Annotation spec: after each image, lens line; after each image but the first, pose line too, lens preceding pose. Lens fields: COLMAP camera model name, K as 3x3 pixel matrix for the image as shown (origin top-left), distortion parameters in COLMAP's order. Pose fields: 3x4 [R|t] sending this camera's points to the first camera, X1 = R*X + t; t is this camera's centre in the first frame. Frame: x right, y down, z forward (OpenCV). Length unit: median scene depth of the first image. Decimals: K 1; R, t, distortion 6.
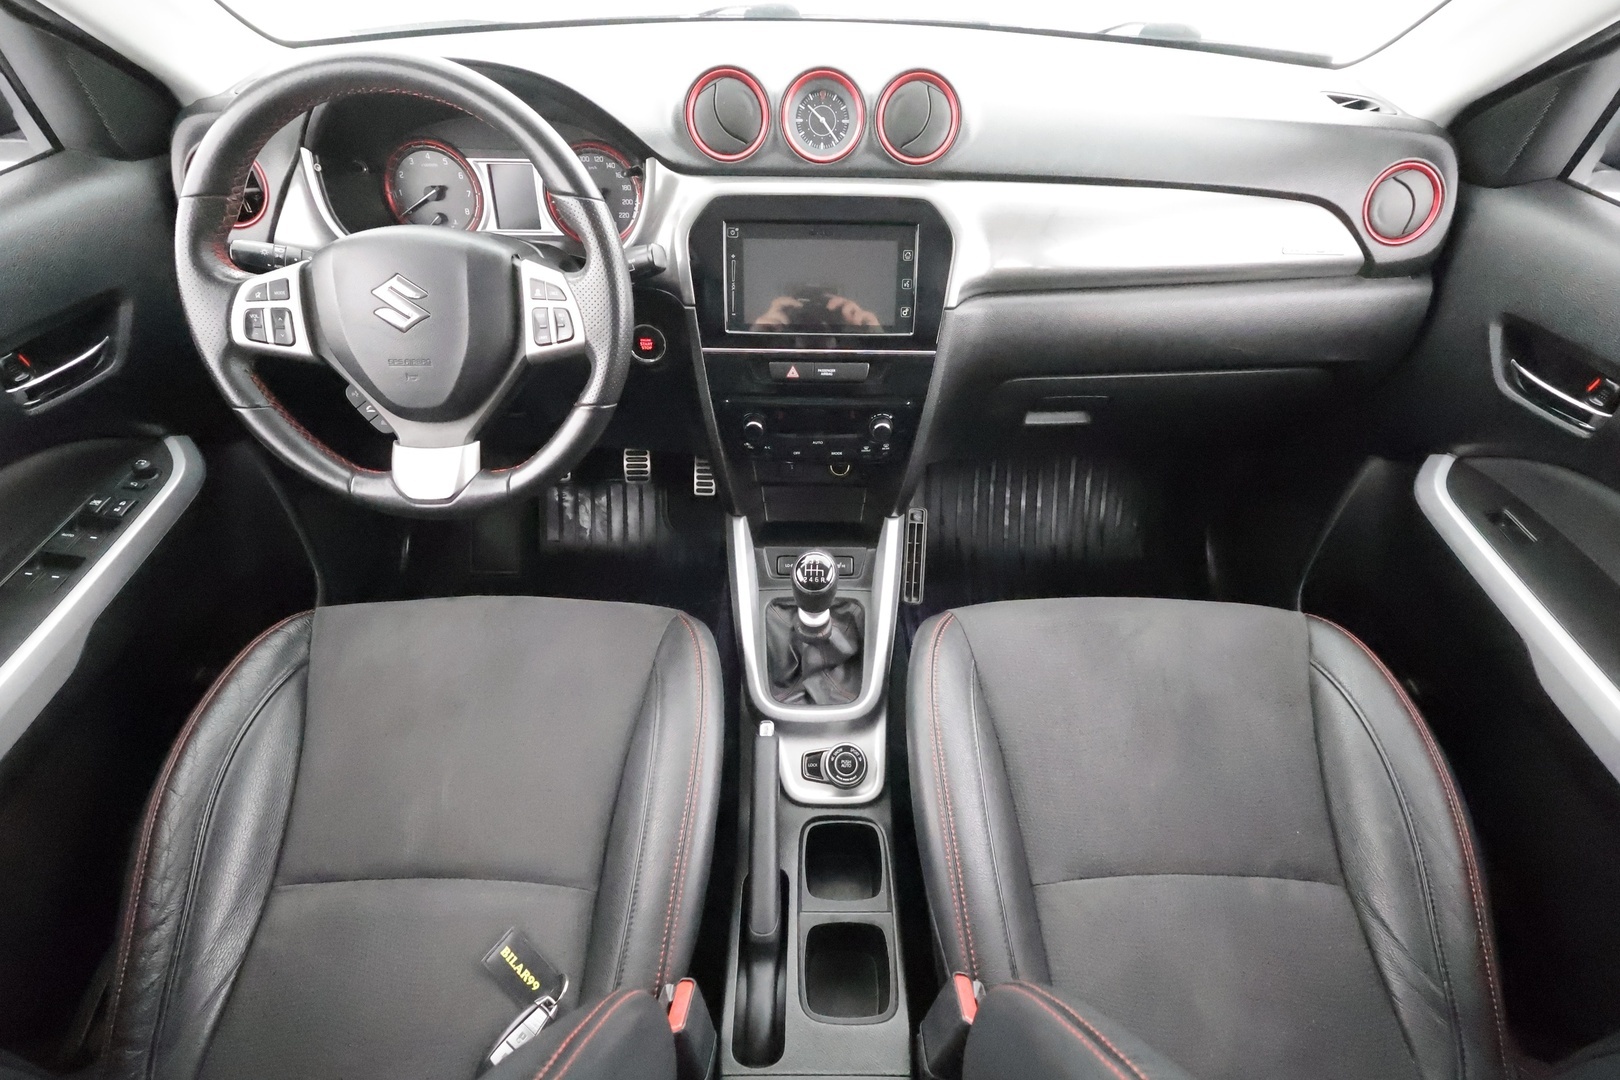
lens RADIAL K [[763.8, 0, 810.2], [0, 763.8, 541.9], [0, 0, 1]] dist [0.001818, -0.000049]
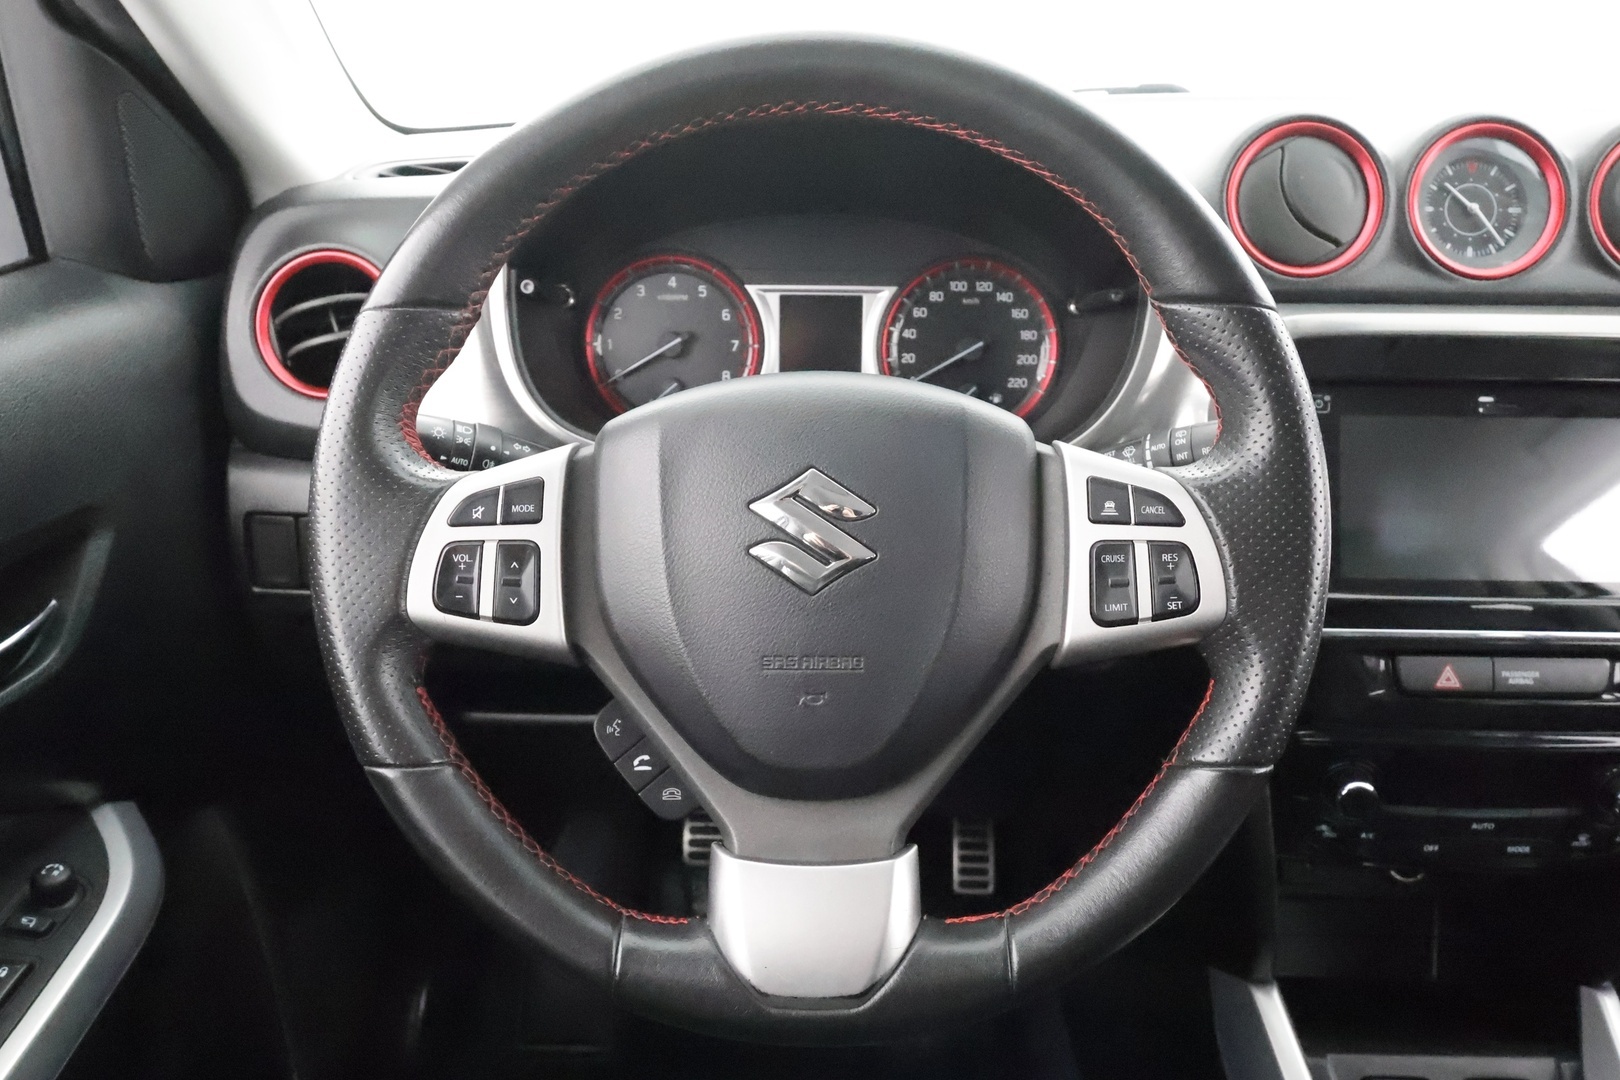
lens RADIAL K [[1135.0, 0, 796.3], [0, 1135.0, 539.7], [0, 0, 1]] dist [0.000055, 0.004598]
pose [[0.999822, 0.001602, -0.018820, -0.442385], [-0.007362, 0.950660, -0.310147, -0.088568], [0.017395, 0.310230, 0.950502, 0.321757]]
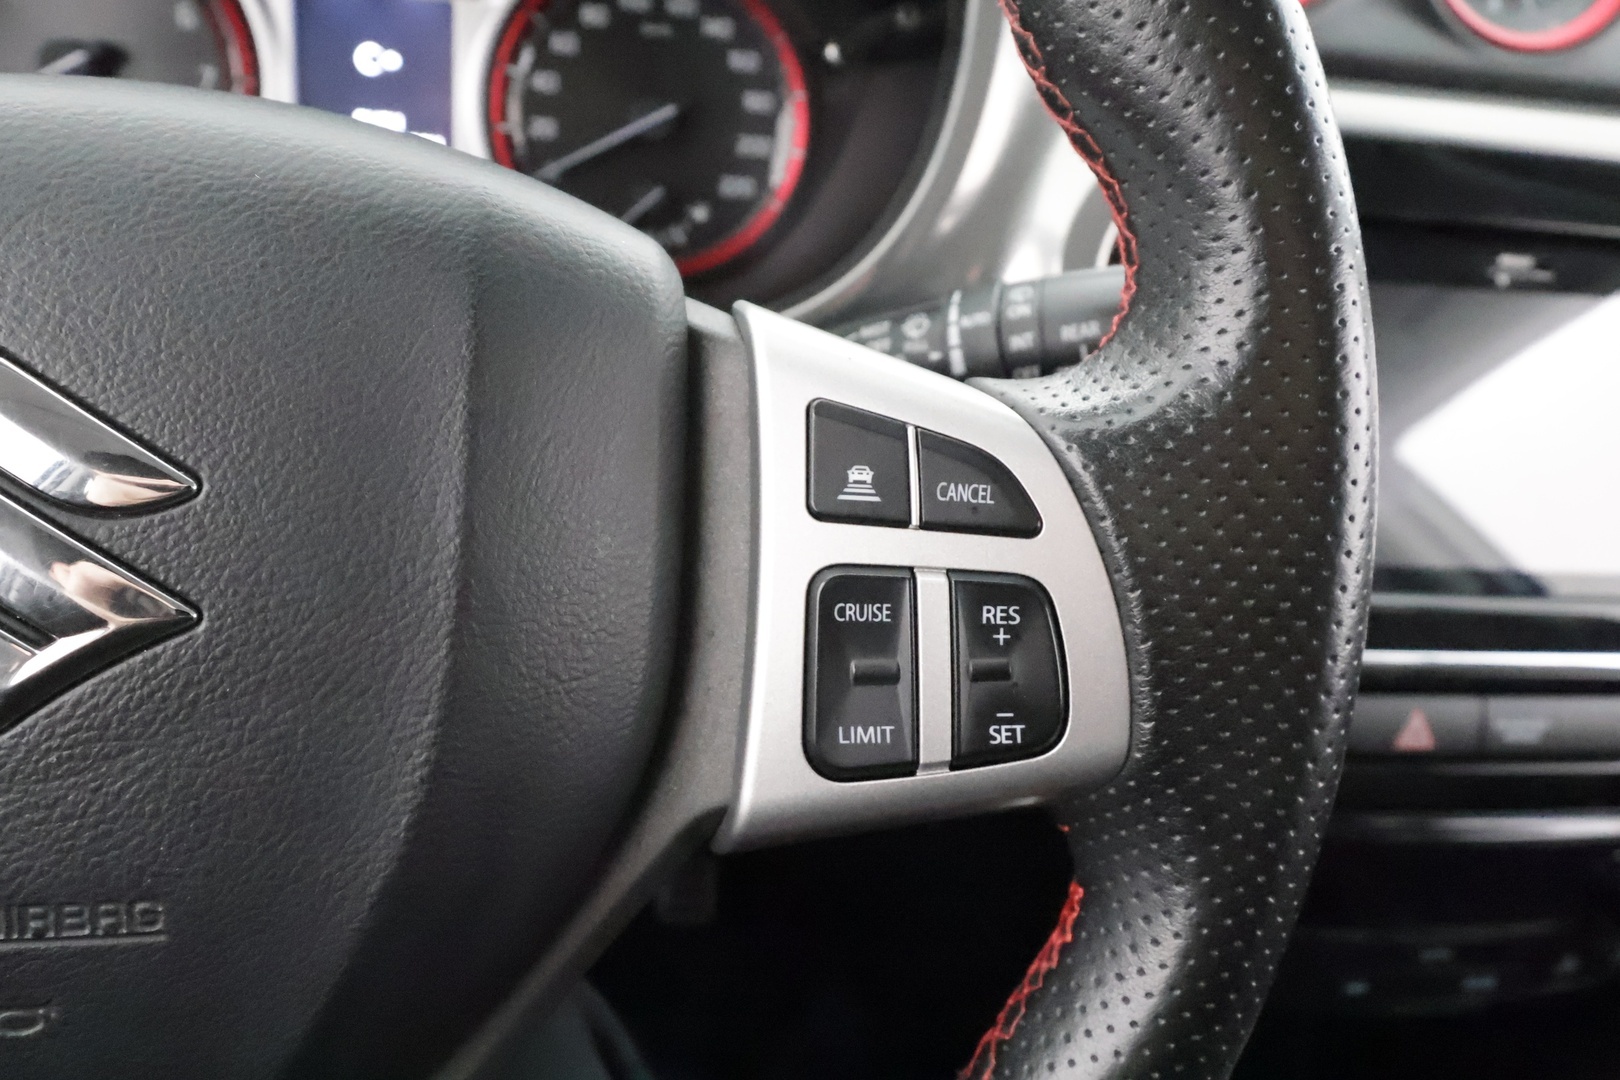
lens RADIAL K [[1290.3, 0, 803.4], [0, 1290.3, 545.6], [0, 0, 1]] dist [-0.011731, -0.006282]
pose [[0.983962, 0.013770, 0.177847, -0.354799], [0.021538, 0.980550, -0.195083, -0.215850], [-0.177074, 0.195784, 0.964527, 0.610608]]
